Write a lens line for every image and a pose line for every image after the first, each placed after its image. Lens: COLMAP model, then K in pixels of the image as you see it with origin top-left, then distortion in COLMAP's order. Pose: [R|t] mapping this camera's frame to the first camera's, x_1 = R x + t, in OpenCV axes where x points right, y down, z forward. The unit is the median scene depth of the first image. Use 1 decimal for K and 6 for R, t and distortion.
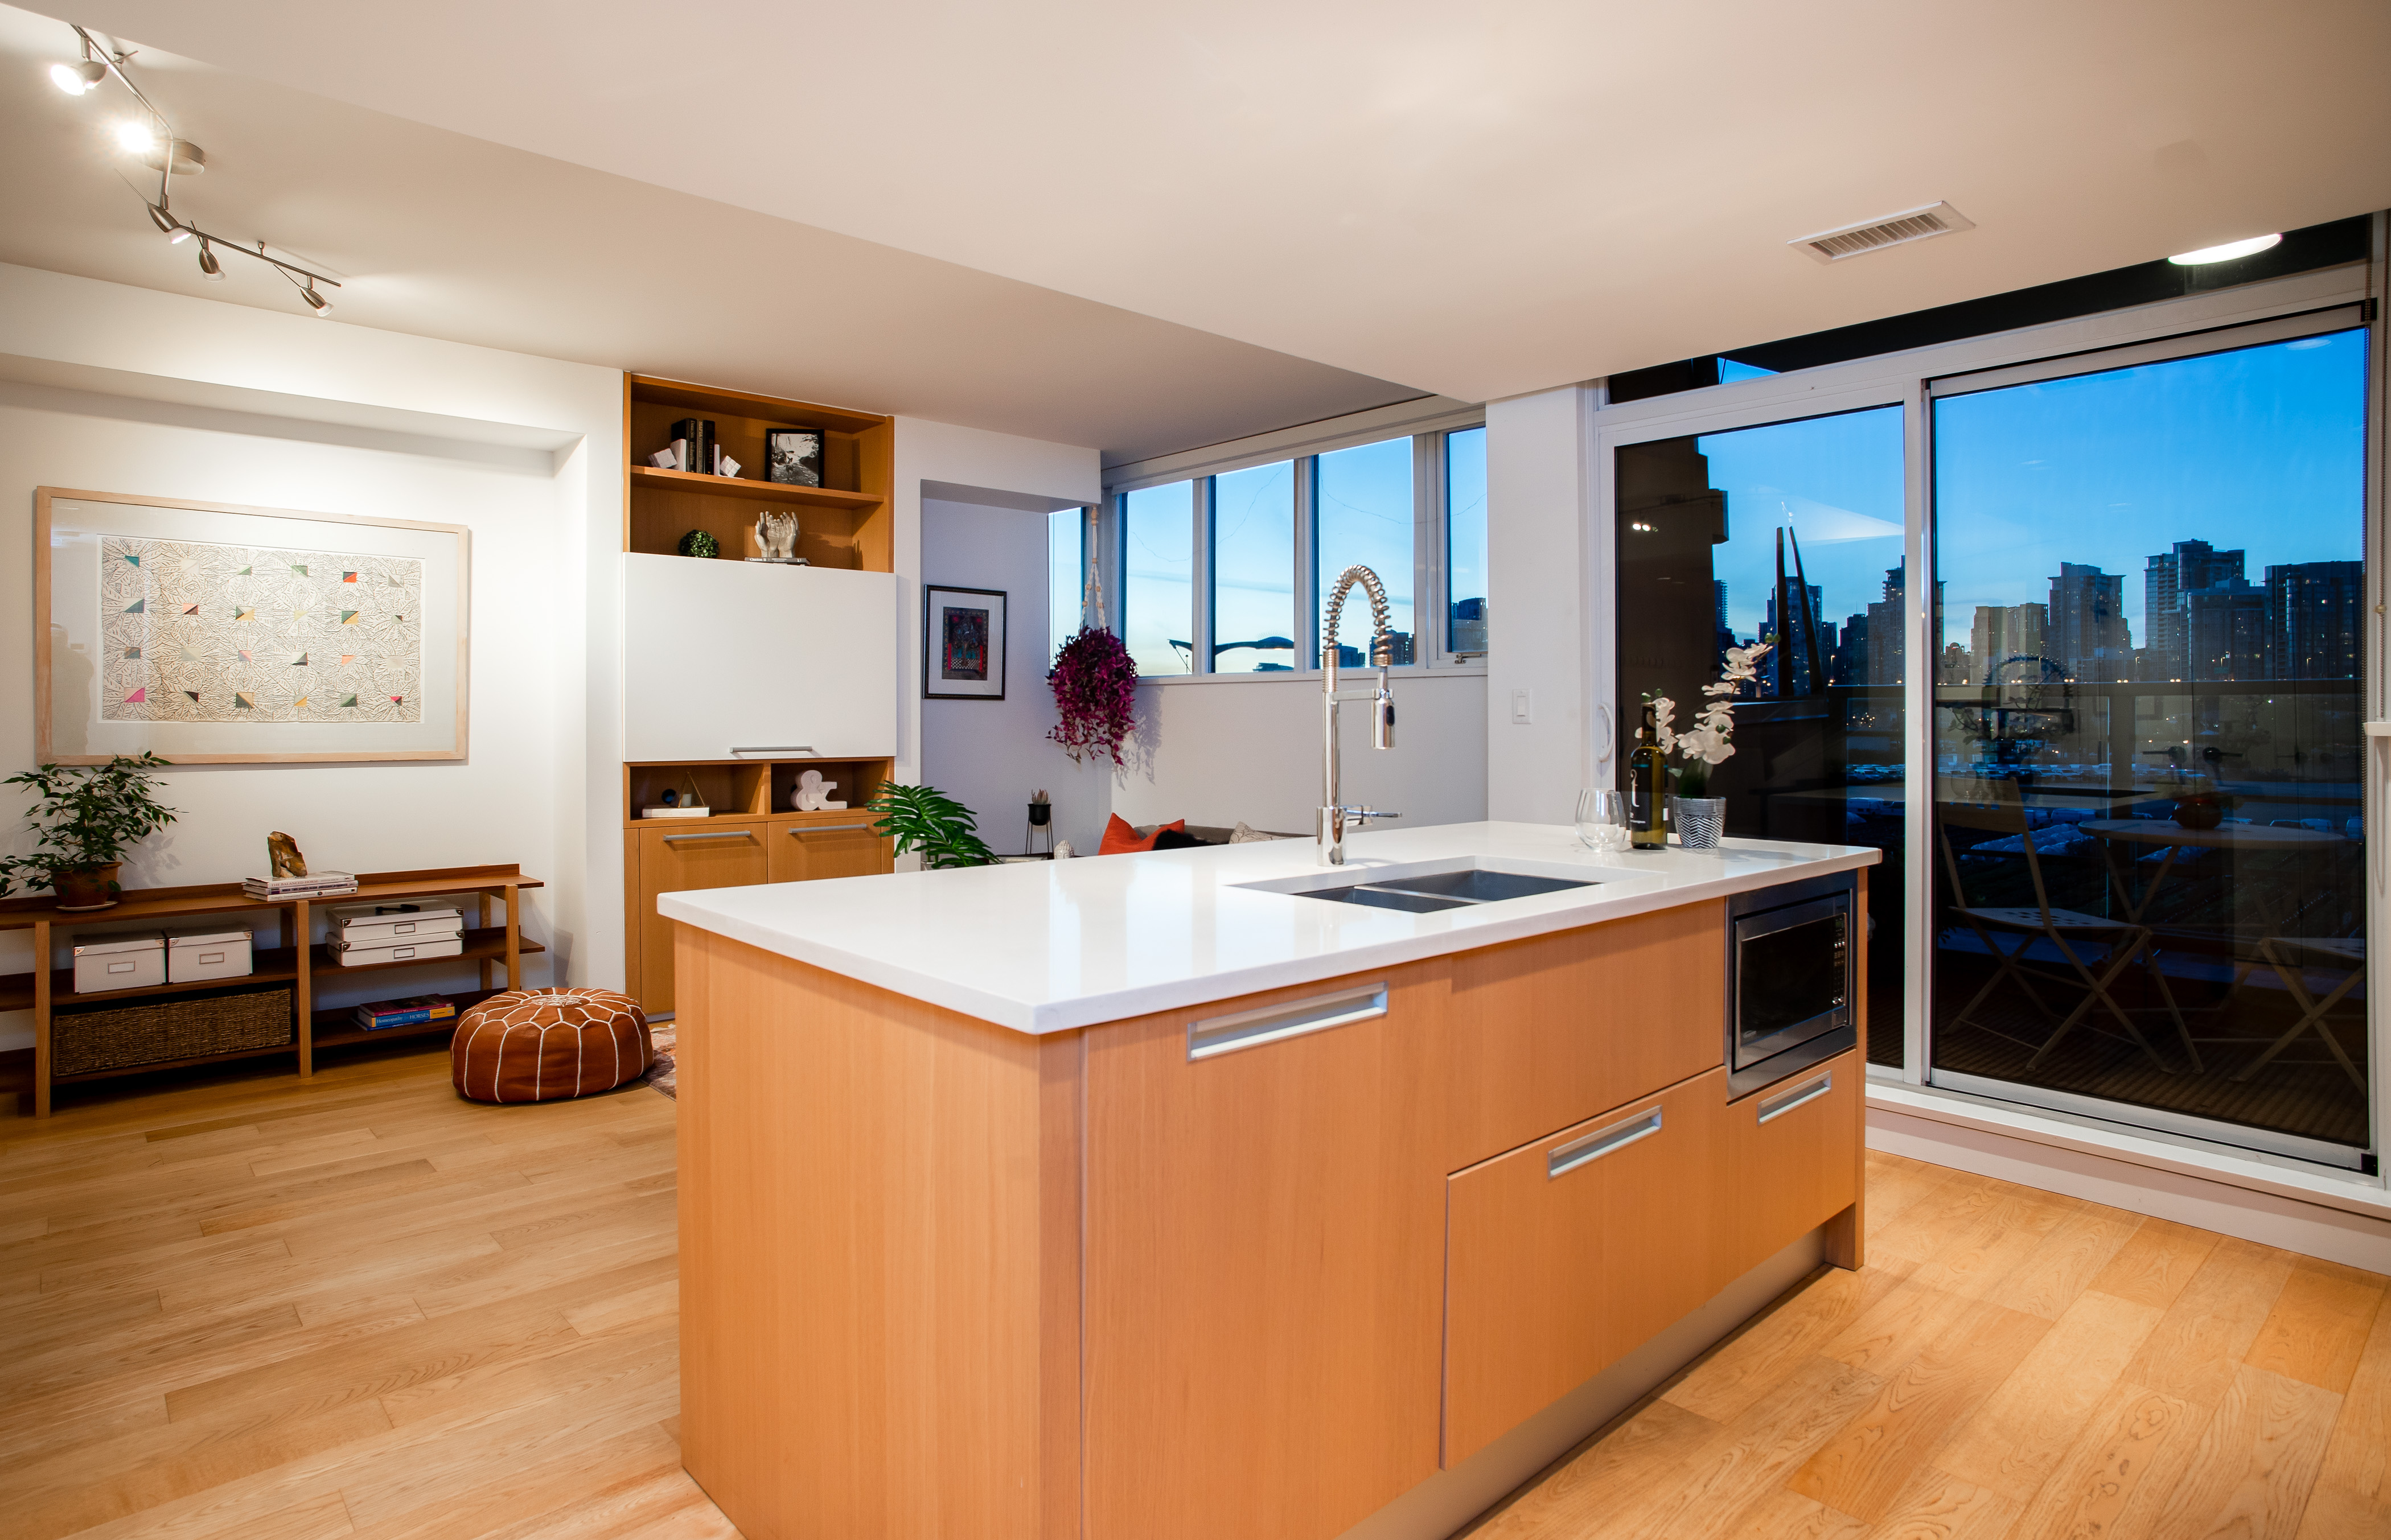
lens RADIAL K [[1311.4, 0, 1112.5], [0, 1311.4, 728.8], [0, 0, 1]] dist [-0.077915, 0.064828]
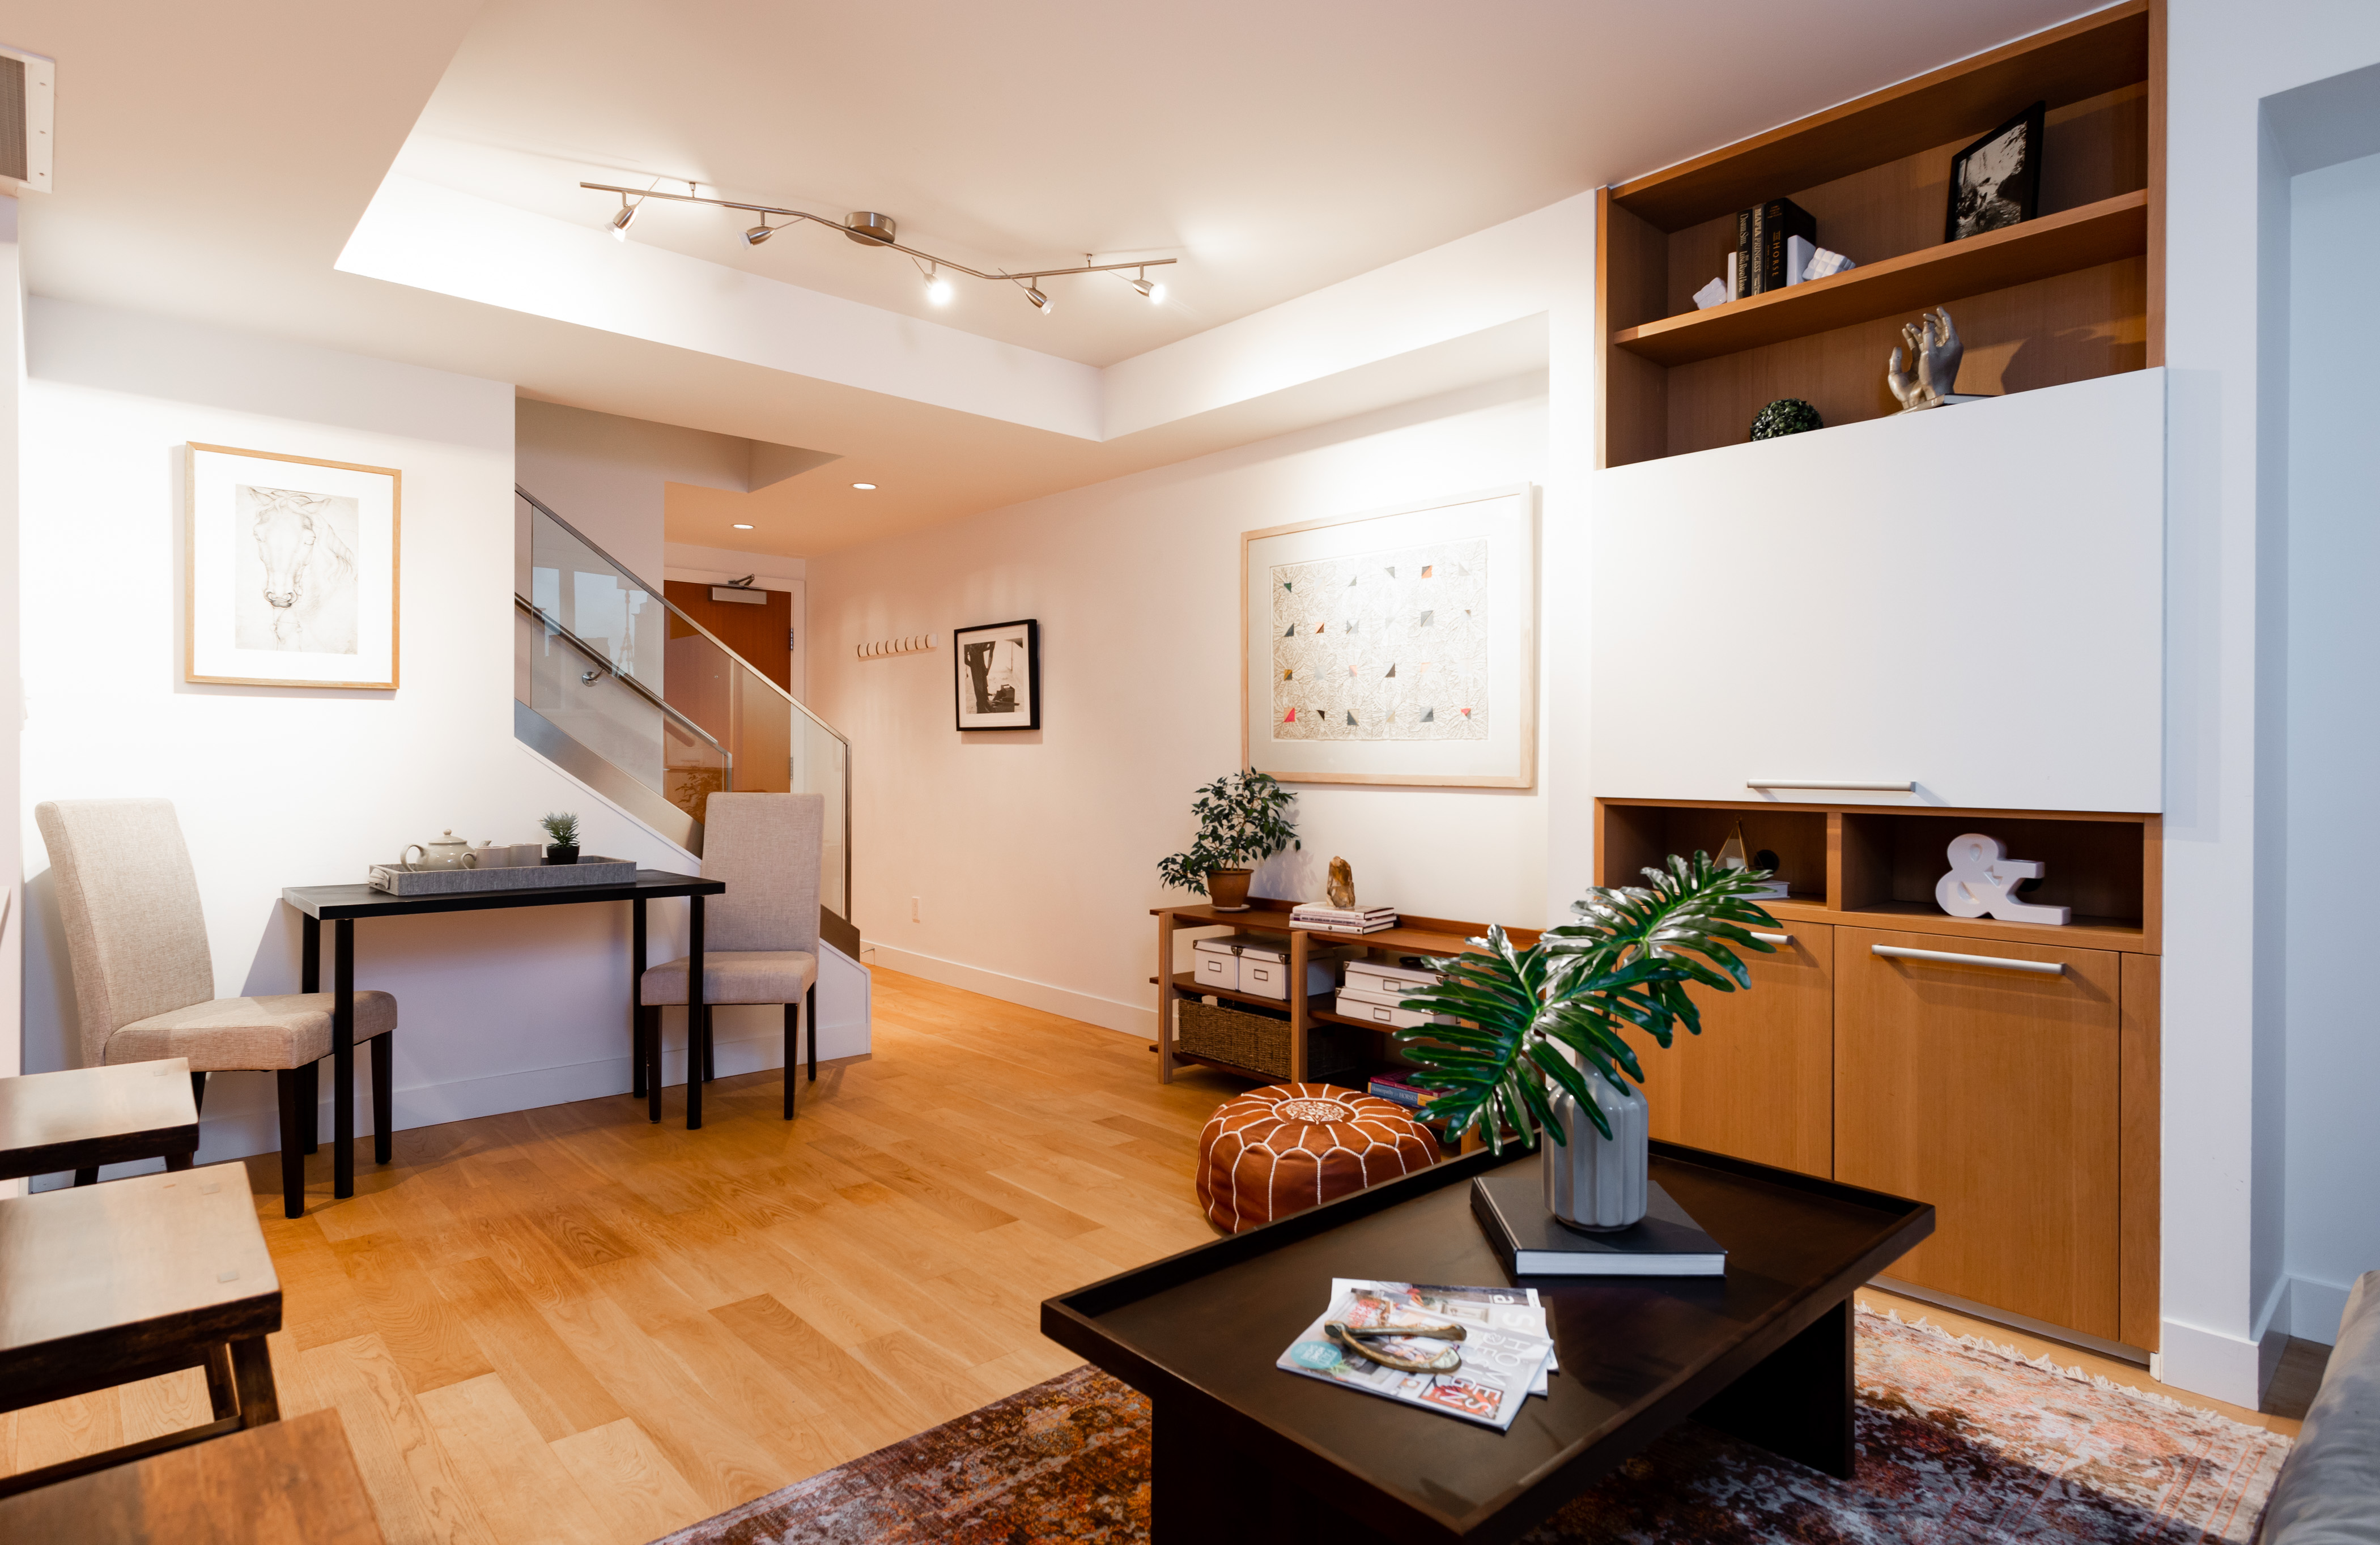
lens RADIAL K [[1283.2, 0, 1160.0], [0, 1283.2, 772.2], [0, 0, 1]] dist [0.002591, 0.000151]
pose [[0.015662, 0.011794, -0.999808, 0.278965], [-0.012454, 0.999855, 0.011600, 0.009470], [0.999800, 0.012270, 0.015806, 0.846539]]
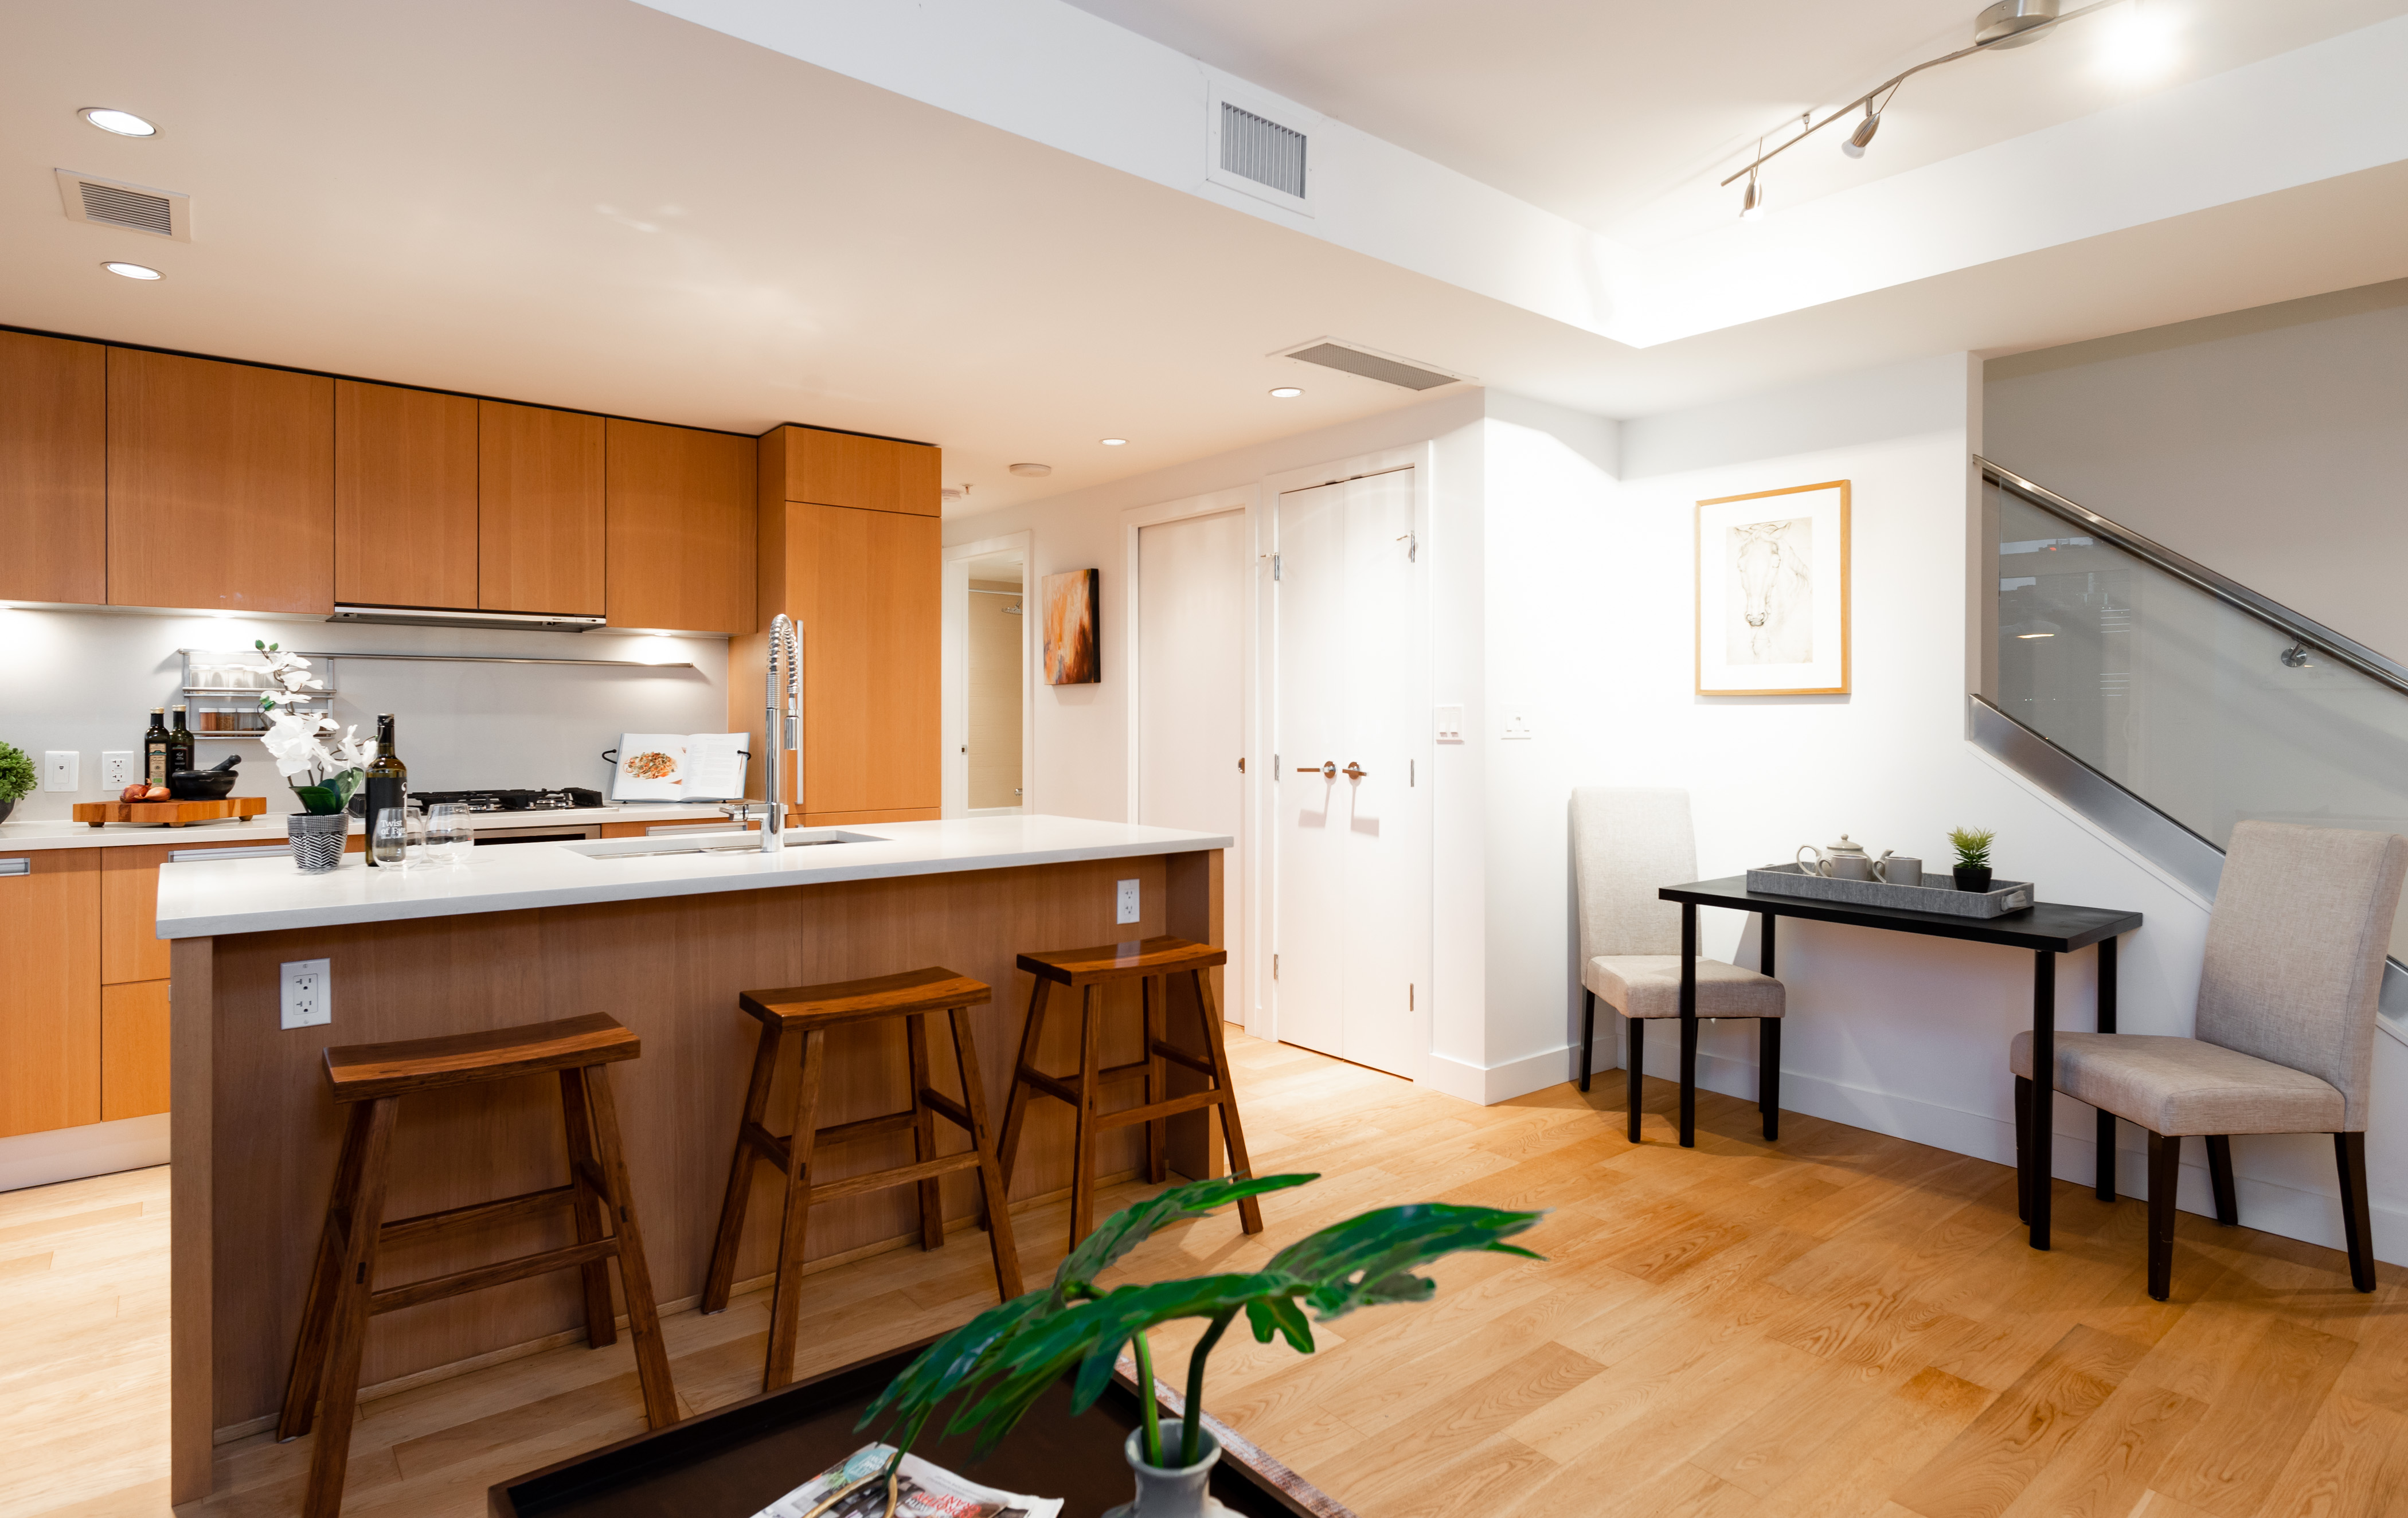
lens RADIAL K [[1229.3, 0, 1205.9], [0, 1229.3, 724.0], [0, 0, 1]] dist [0.001044, -0.001003]
pose [[-0.999518, -0.005784, 0.030502, -0.165454], [-0.005384, 0.999899, 0.013172, -0.016909], [-0.030575, 0.013001, -0.999448, 1.199400]]
